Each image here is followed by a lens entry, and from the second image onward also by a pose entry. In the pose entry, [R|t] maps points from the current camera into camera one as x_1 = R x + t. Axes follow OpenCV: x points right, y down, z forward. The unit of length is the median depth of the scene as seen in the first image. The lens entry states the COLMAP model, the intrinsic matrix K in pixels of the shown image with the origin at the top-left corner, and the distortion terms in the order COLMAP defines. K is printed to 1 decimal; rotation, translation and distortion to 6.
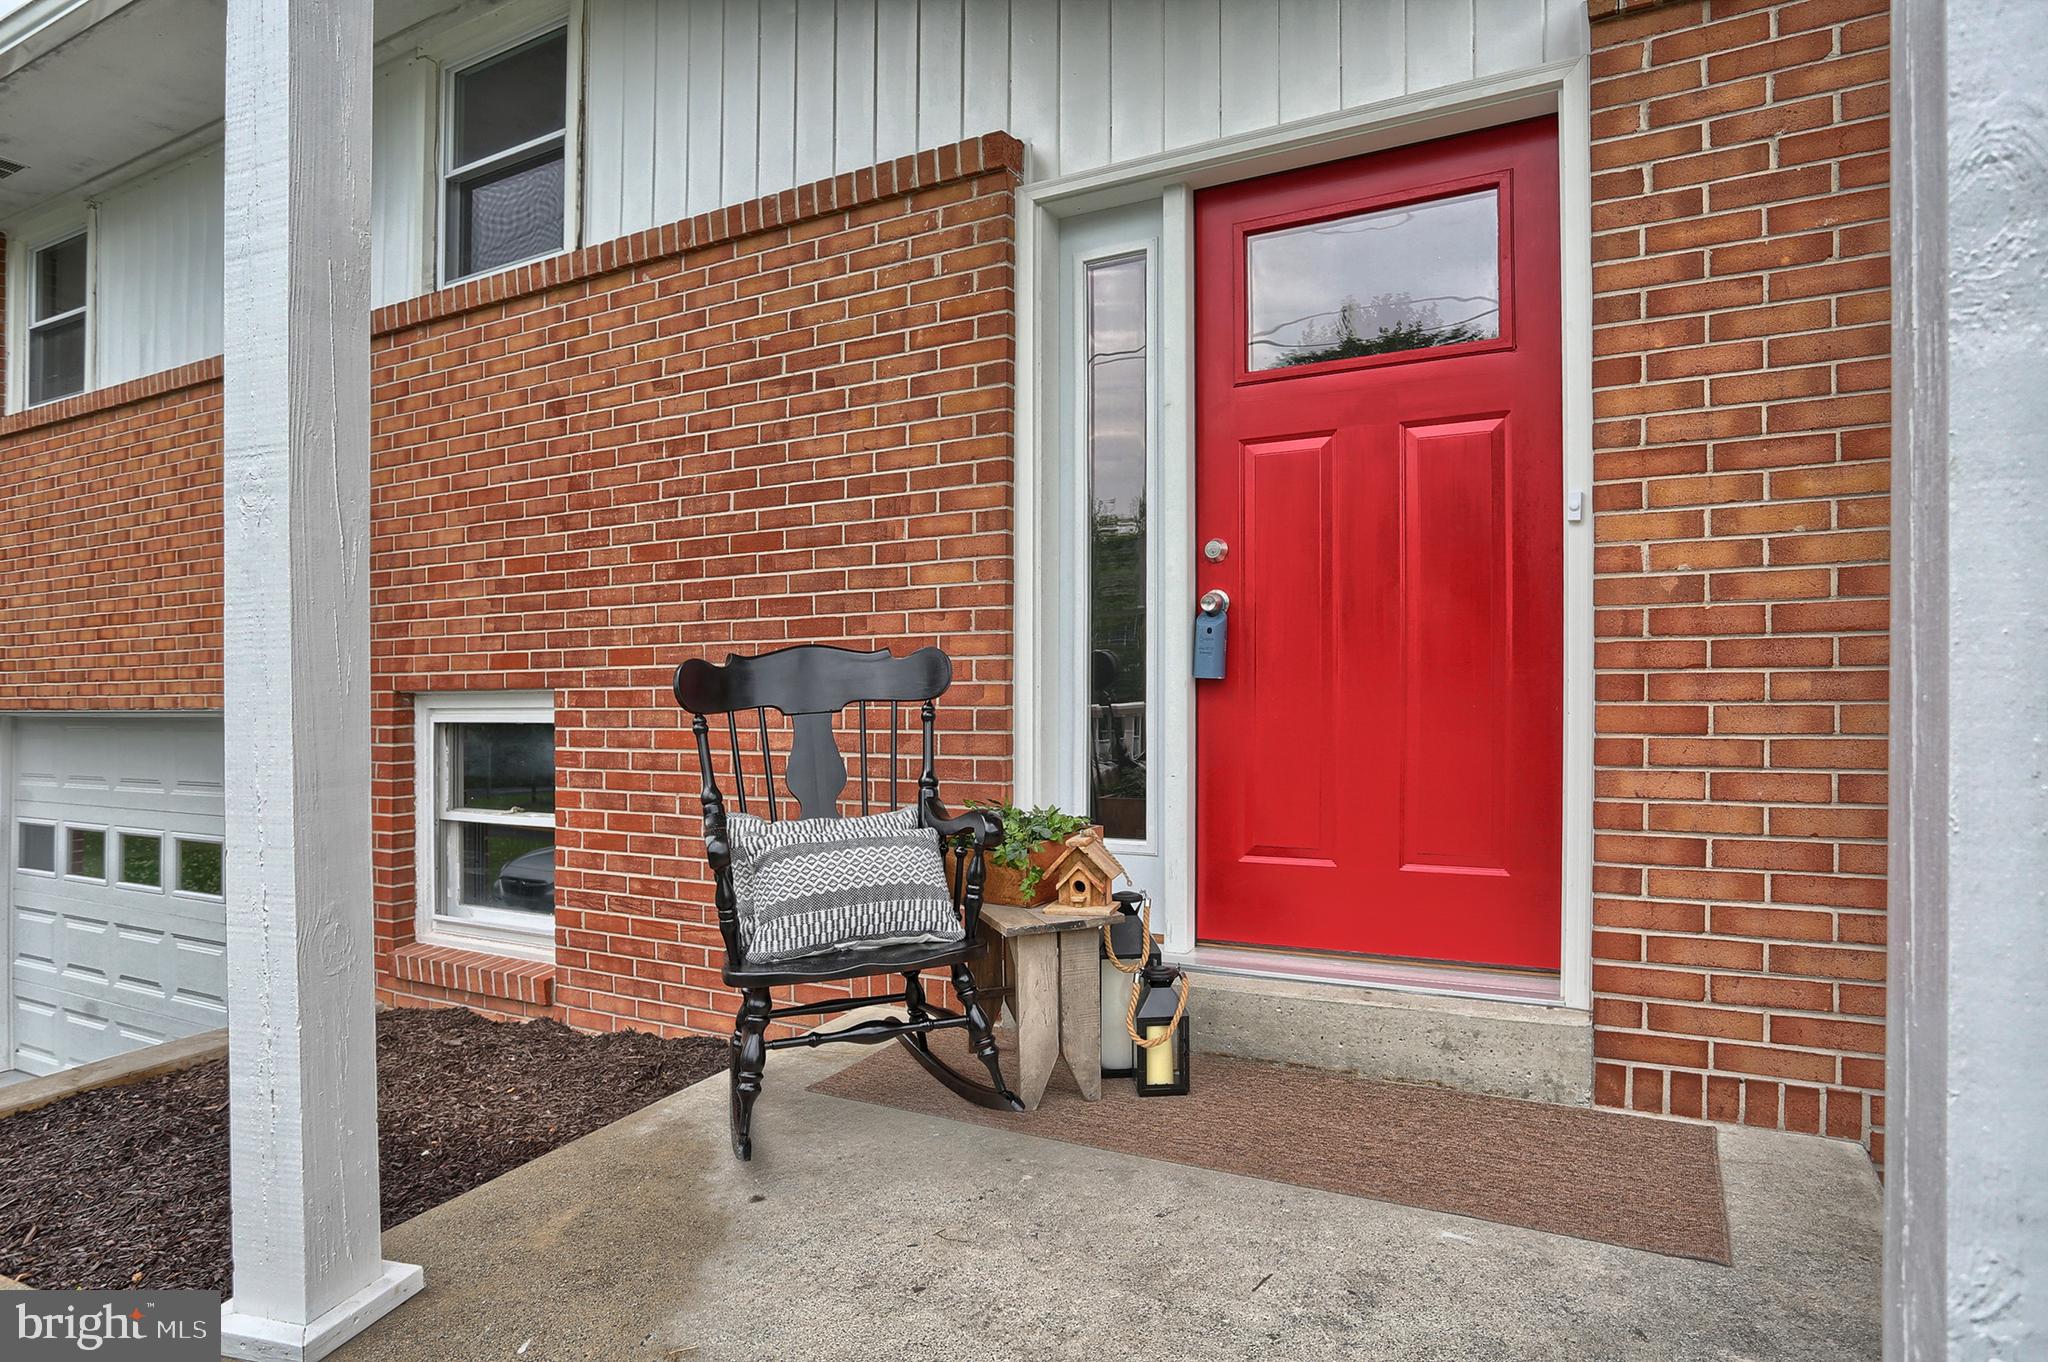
lens RADIAL K [[1145.1, 0, 1039.0], [0, 1145.1, 700.9], [0, 0, 1]] dist [-0.049071, 0.019899]
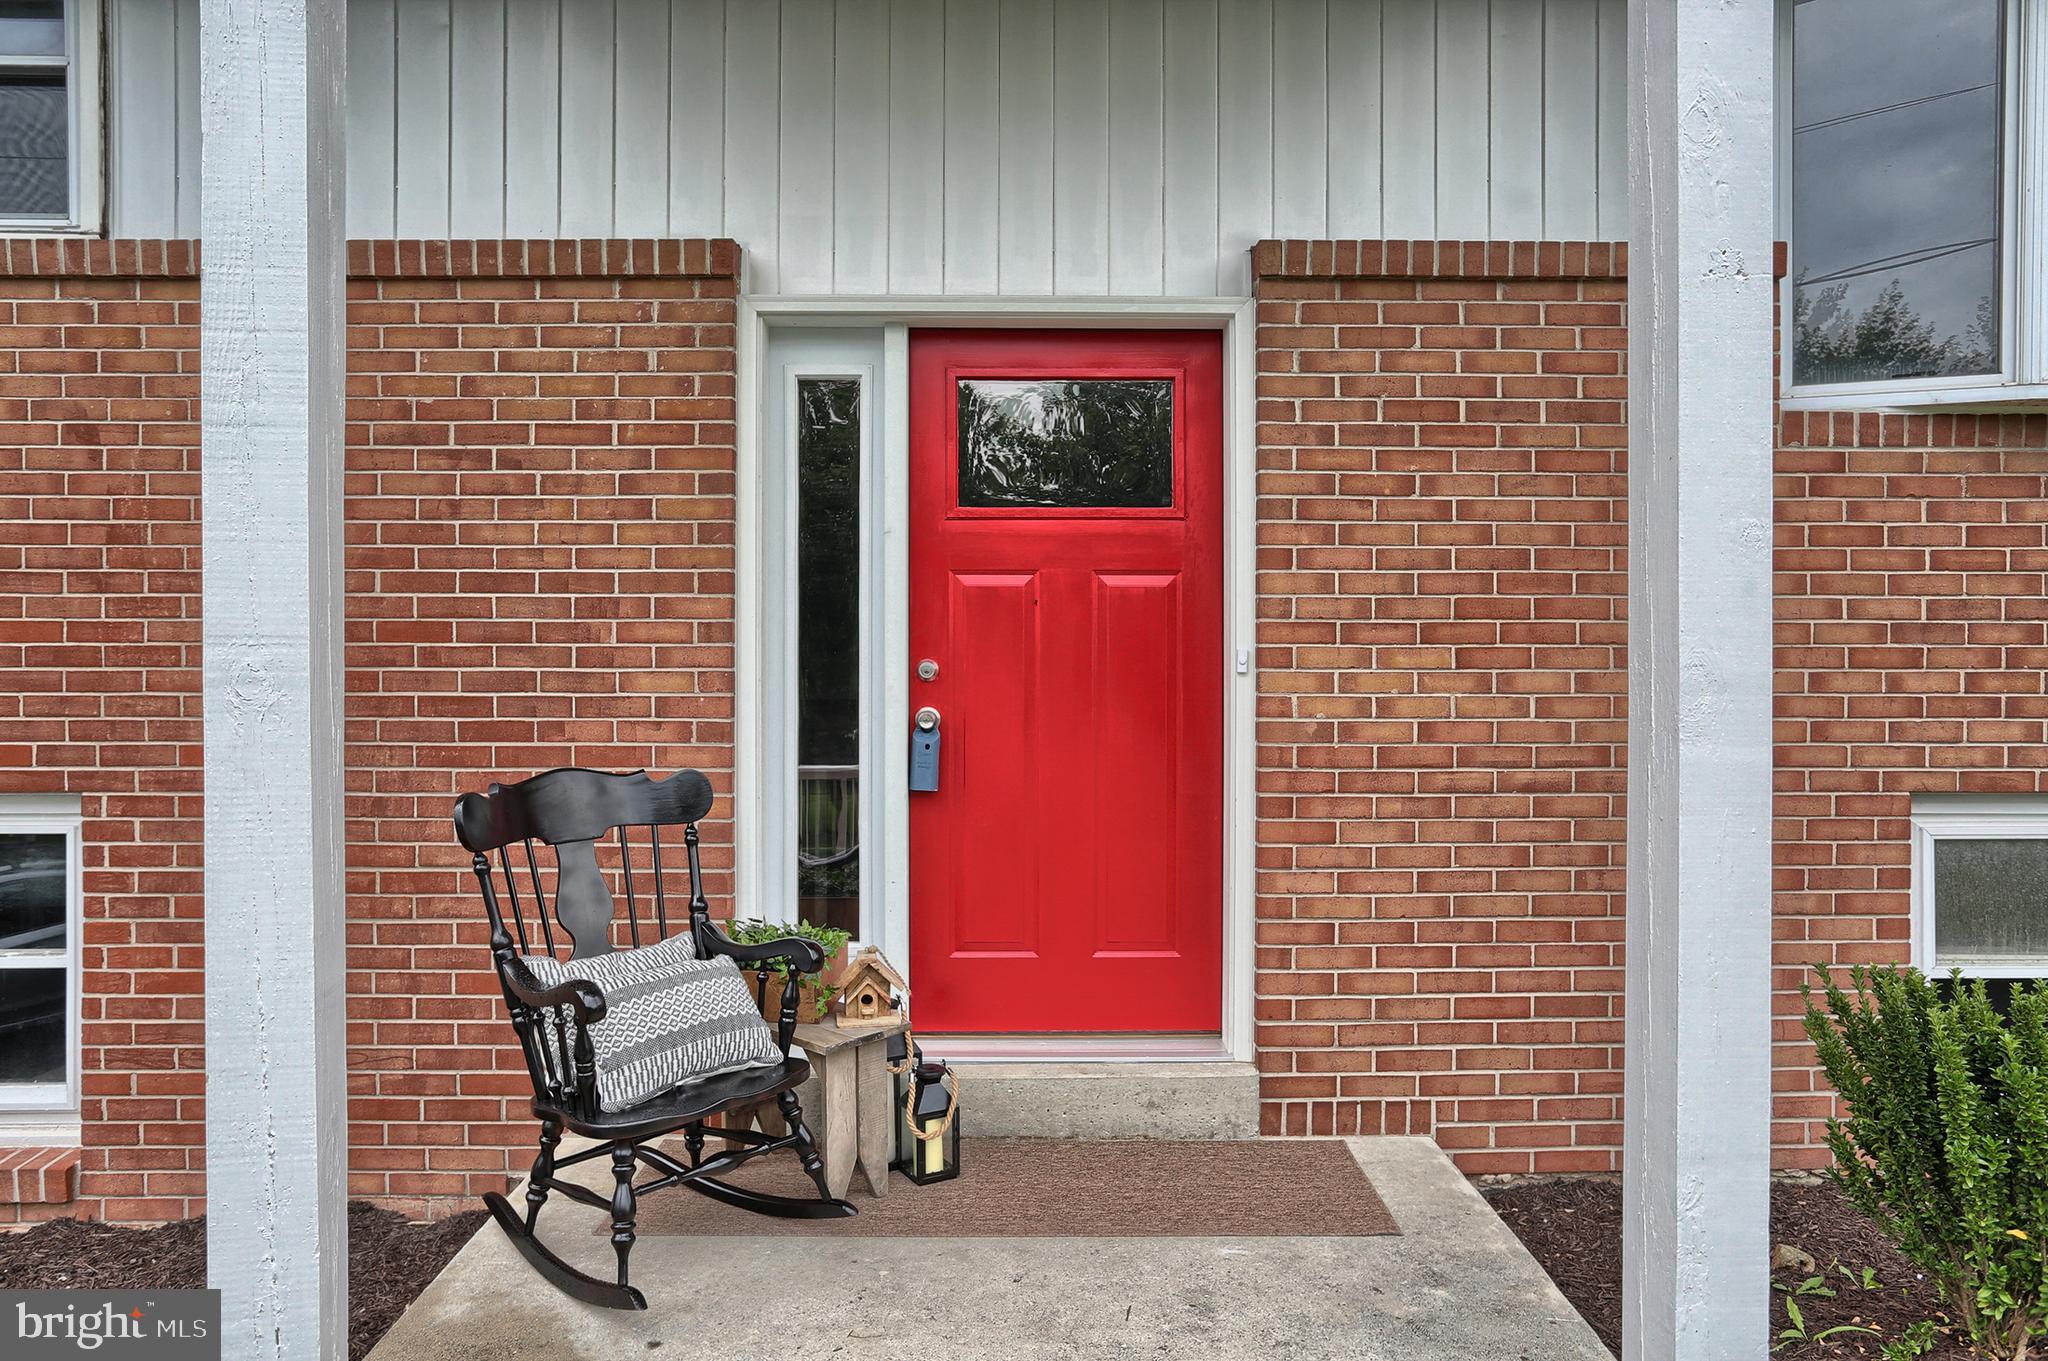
lens RADIAL K [[1374.2, 0, 1001.2], [0, 1374.2, 673.6], [0, 0, 1]] dist [-0.045715, 0.047078]
pose [[0.874330, 0.017837, 0.485004, -0.490964], [-0.011144, 0.999799, -0.016678, -0.127167], [-0.485204, 0.009177, 0.874353, -0.199617]]
